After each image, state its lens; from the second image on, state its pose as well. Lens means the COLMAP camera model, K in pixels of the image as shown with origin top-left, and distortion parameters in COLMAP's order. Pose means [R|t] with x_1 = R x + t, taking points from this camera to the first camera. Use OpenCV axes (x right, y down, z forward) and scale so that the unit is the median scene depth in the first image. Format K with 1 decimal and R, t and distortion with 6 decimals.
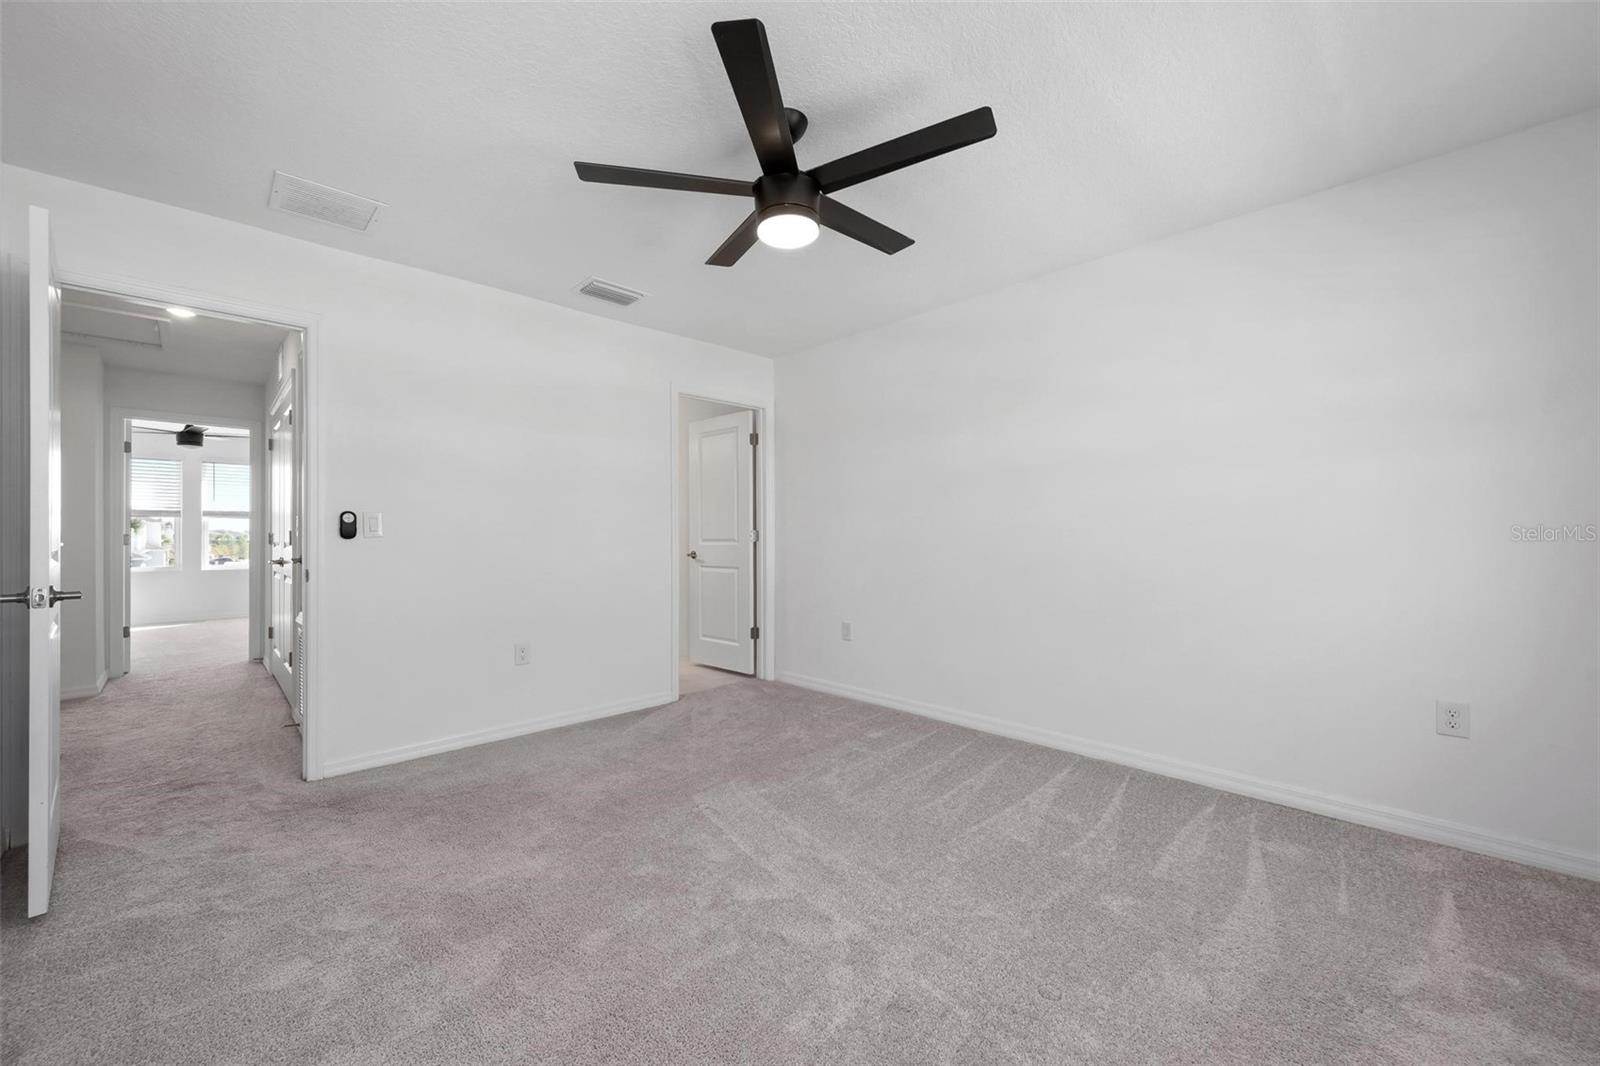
lens RADIAL K [[633.4, 0, 794.0], [0, 633.4, 532.7], [0, 0, 1]] dist [-0.001086, 0.000170]
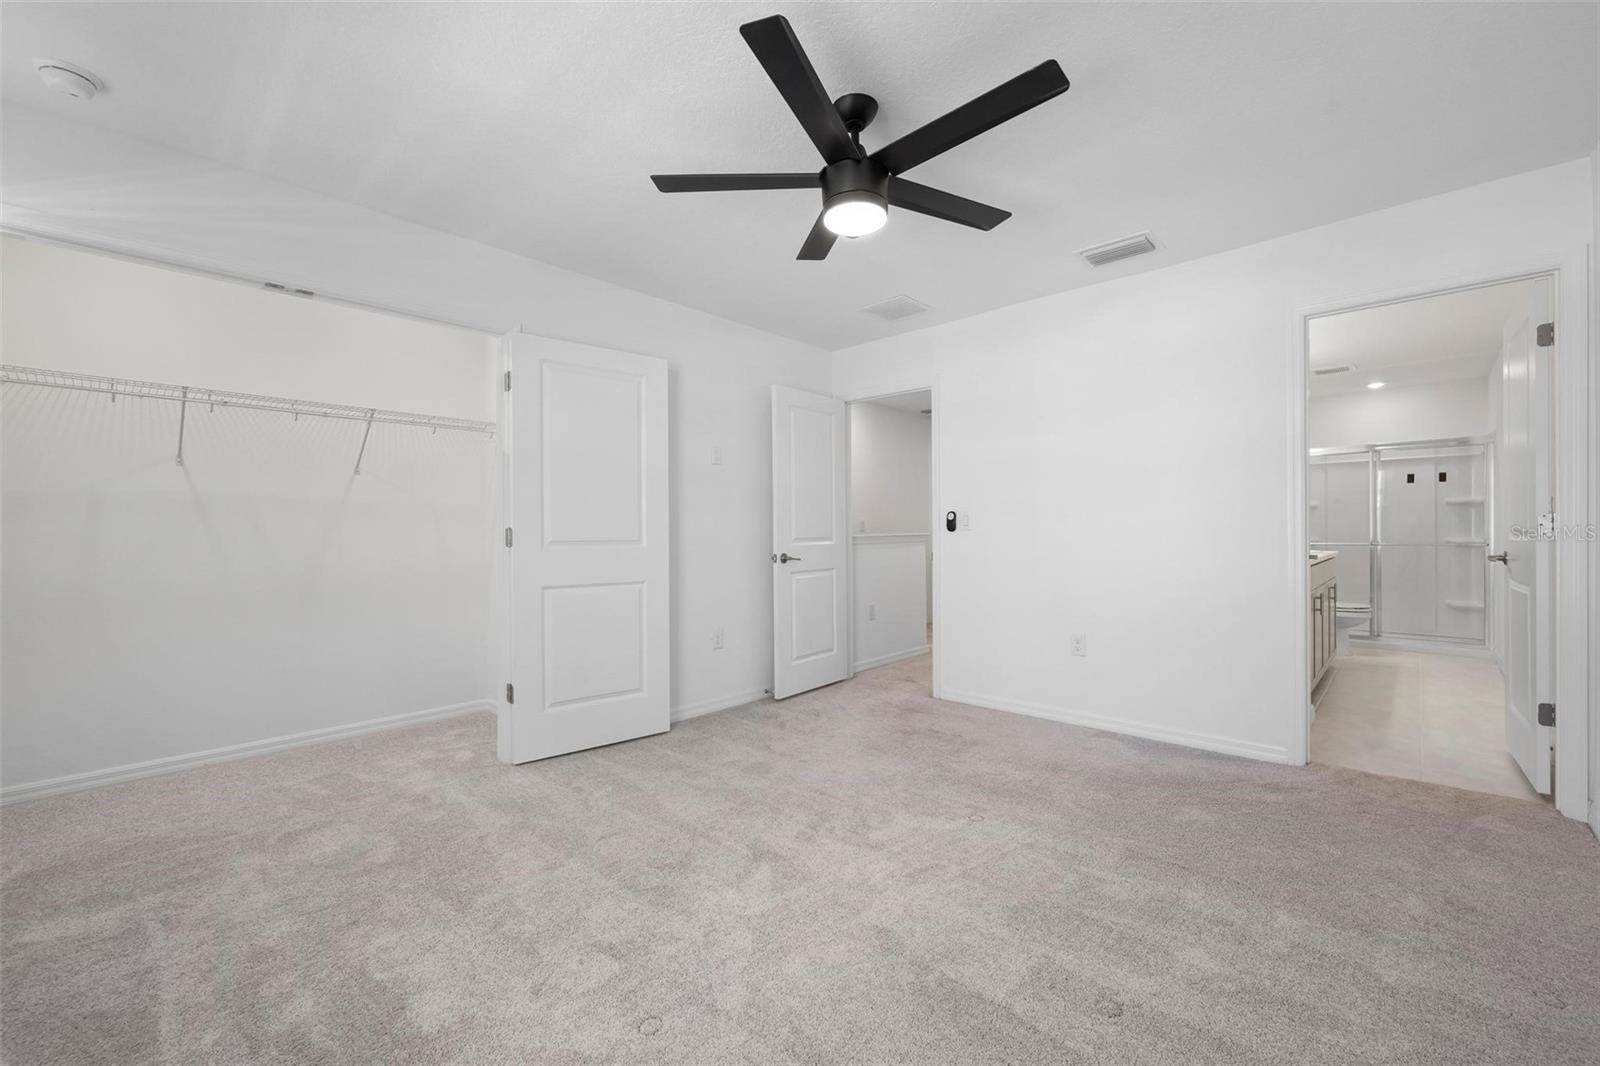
lens RADIAL K [[659.1, 0, 807.5], [0, 659.1, 530.4], [0, 0, 1]] dist [-0.003315, 0.001041]
pose [[0.051724, 0.000356, -0.998661, 0.711044], [0.011700, 0.999931, 0.000962, 0.003348], [0.998593, -0.011734, 0.051716, 0.616193]]
